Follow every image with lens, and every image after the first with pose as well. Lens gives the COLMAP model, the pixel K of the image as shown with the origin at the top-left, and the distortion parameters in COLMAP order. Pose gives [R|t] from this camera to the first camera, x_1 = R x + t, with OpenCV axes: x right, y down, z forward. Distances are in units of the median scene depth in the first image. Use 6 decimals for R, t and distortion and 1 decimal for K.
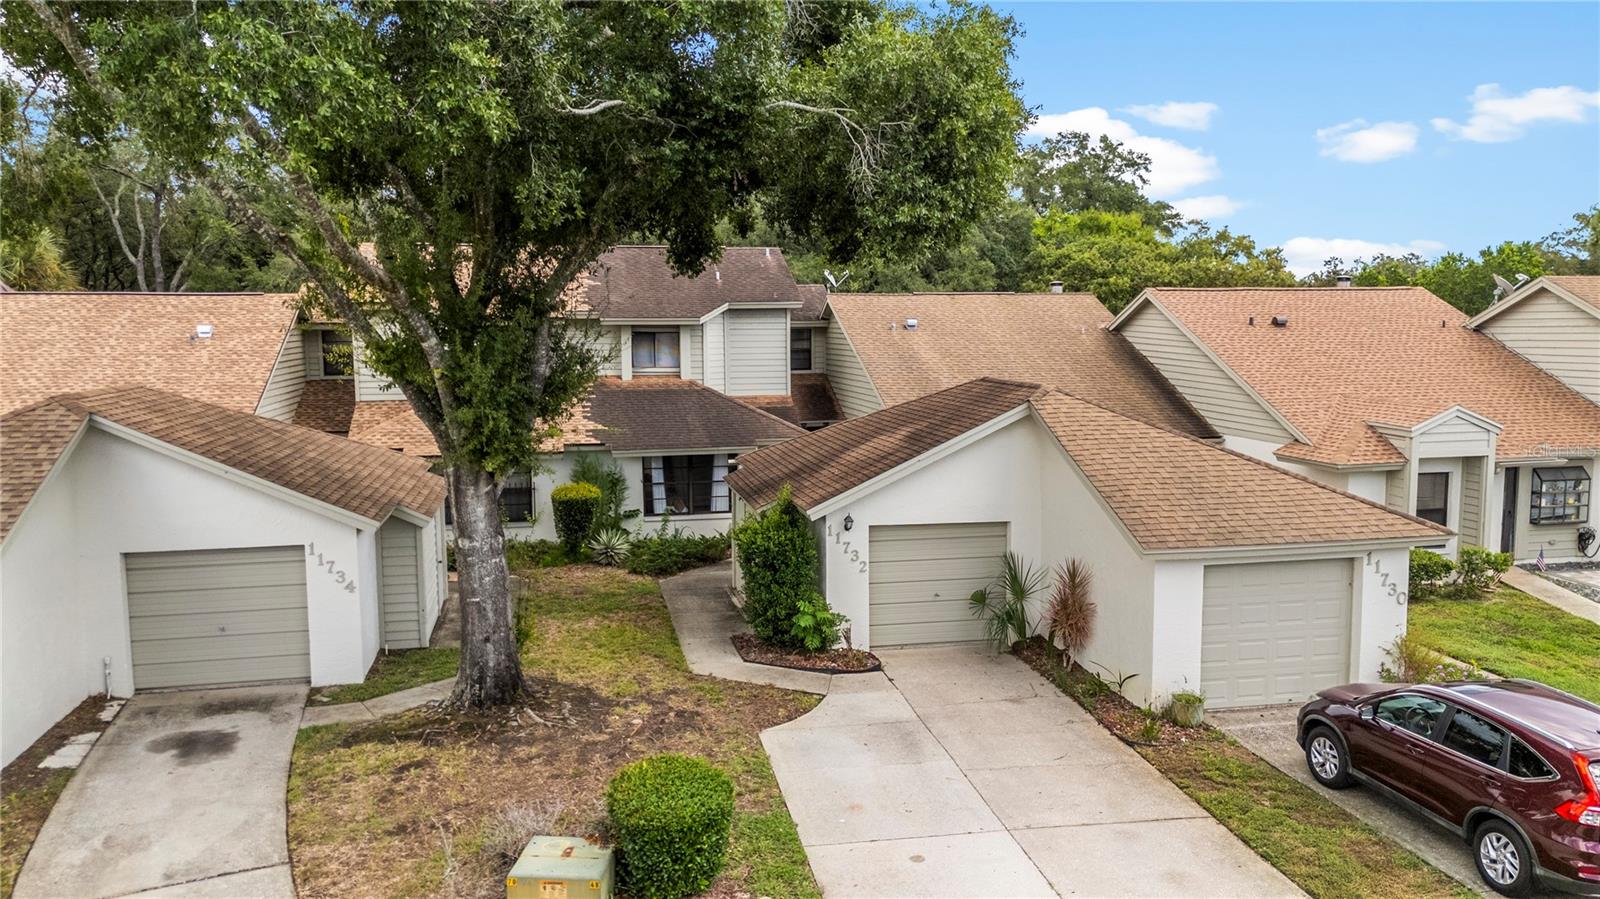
lens RADIAL K [[1184.1, 0, 800.0], [0, 1184.1, 449.5], [0, 0, 1]] dist [0.053945, -0.046303]
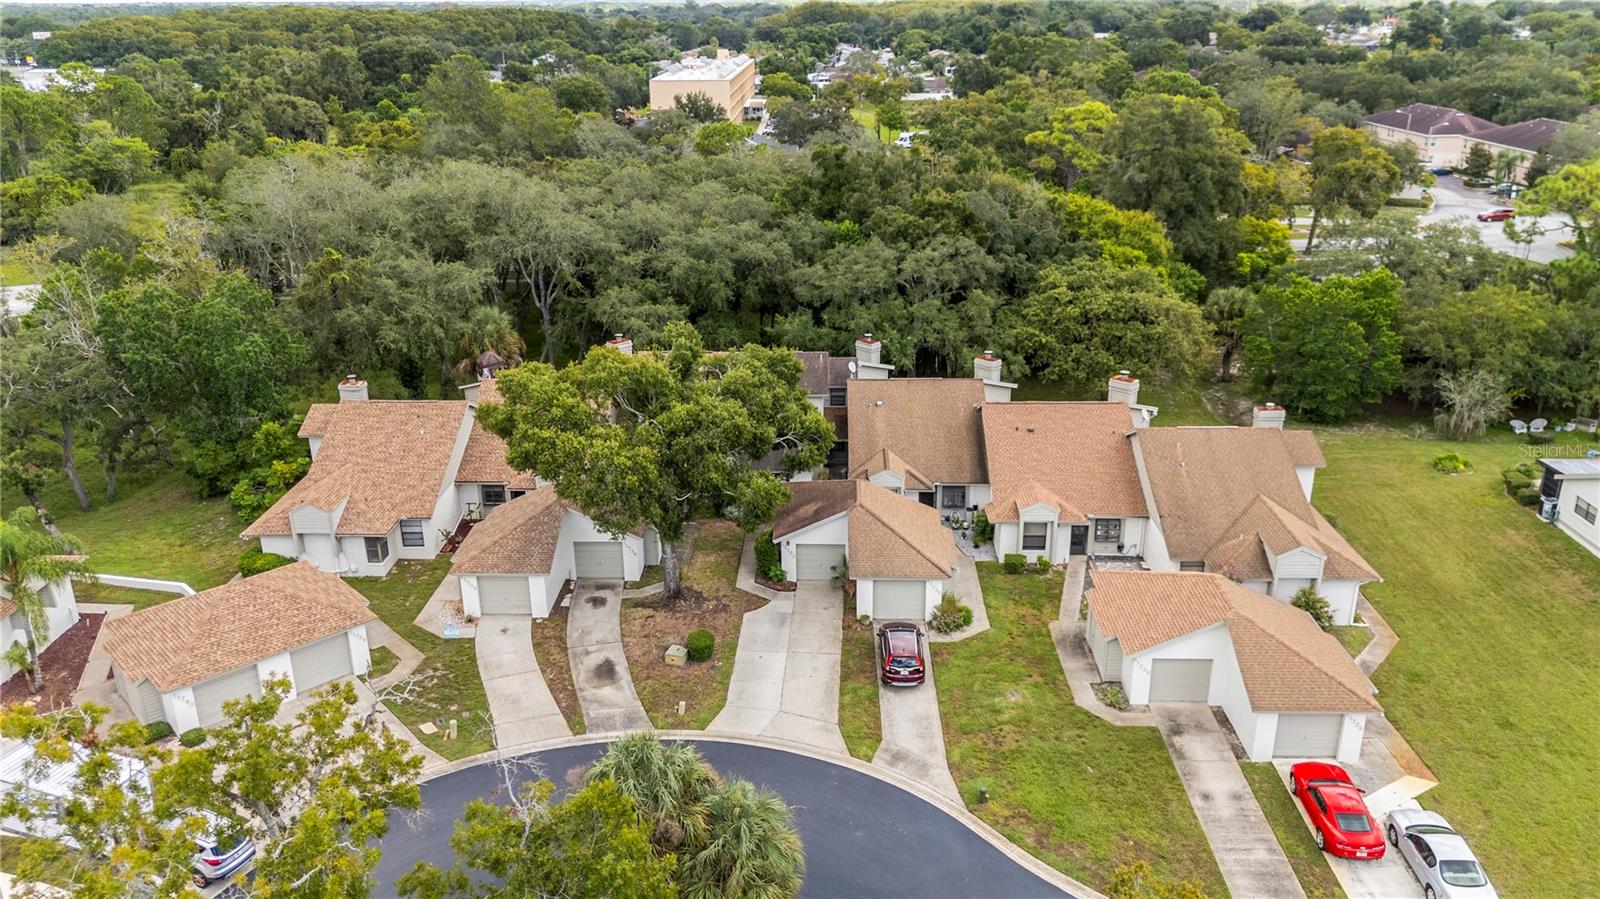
lens RADIAL K [[1175.3, 0, 800.0], [0, 1175.3, 449.5], [0, 0, 1]] dist [0.079877, -0.098298]
pose [[0.972467, 0.077089, -0.219921, 0.783110], [-0.020284, 0.968120, 0.249664, -1.012624], [0.232156, -0.238329, 0.943028, -1.953828]]
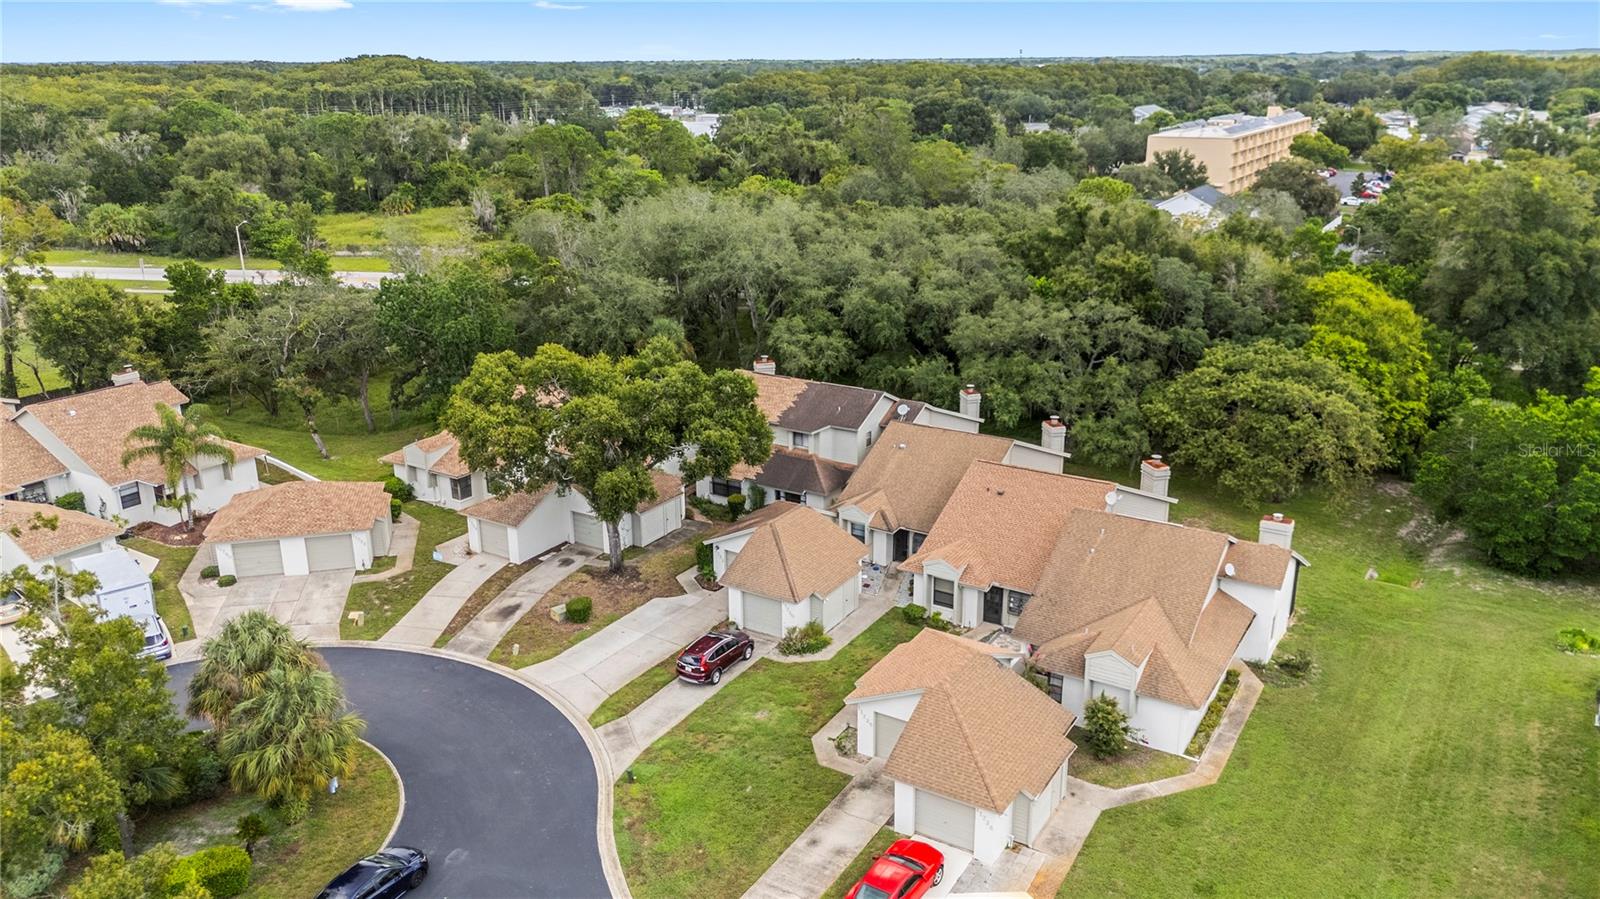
lens RADIAL K [[1175.3, 0, 800.0], [0, 1175.3, 449.5], [0, 0, 1]] dist [0.079877, -0.098298]
pose [[0.726184, 0.214602, -0.653148, 2.543951], [-0.075402, 0.969163, 0.234600, -1.100158], [0.683353, -0.121114, 0.719972, -1.321022]]
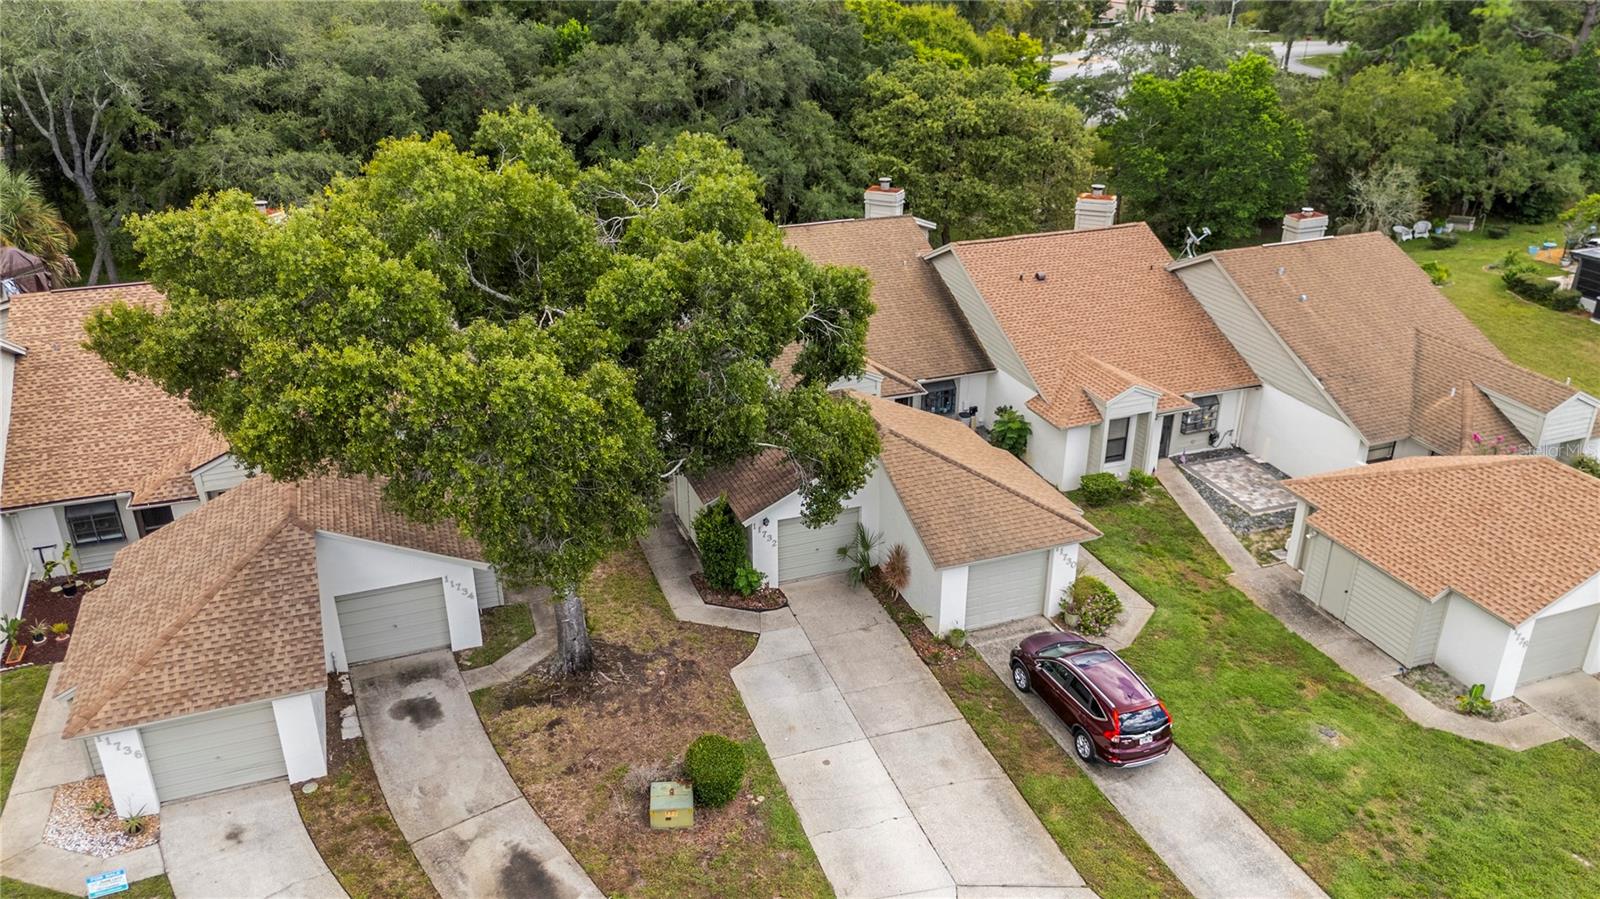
lens RADIAL K [[1184.1, 0, 800.0], [0, 1184.1, 449.5], [0, 0, 1]] dist [0.053945, -0.046303]
pose [[0.988048, -0.061071, 0.141535, -0.149970], [0.013014, 0.947942, 0.318176, -0.603857], [-0.153598, -0.312531, 0.937407, -0.559134]]
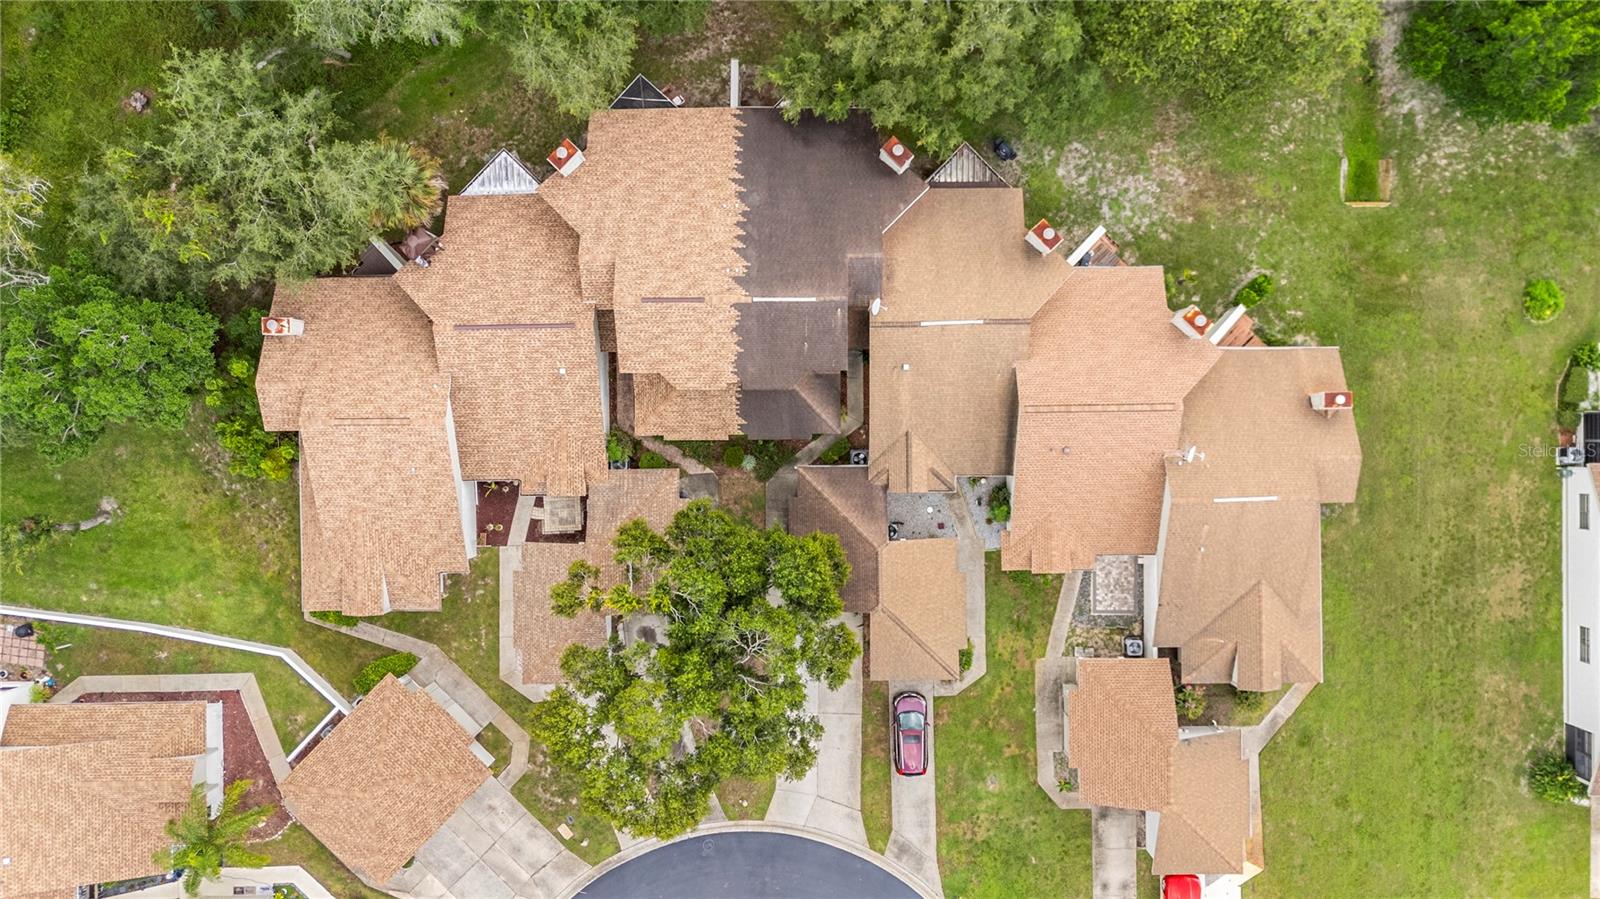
lens RADIAL K [[1184.1, 0, 800.0], [0, 1184.1, 449.5], [0, 0, 1]] dist [0.053945, -0.046303]
pose [[0.981811, 0.189746, -0.006590, -0.058664], [-0.011908, 0.096186, 0.995292, -3.567105], [0.189486, -0.977110, 0.096696, 1.188927]]
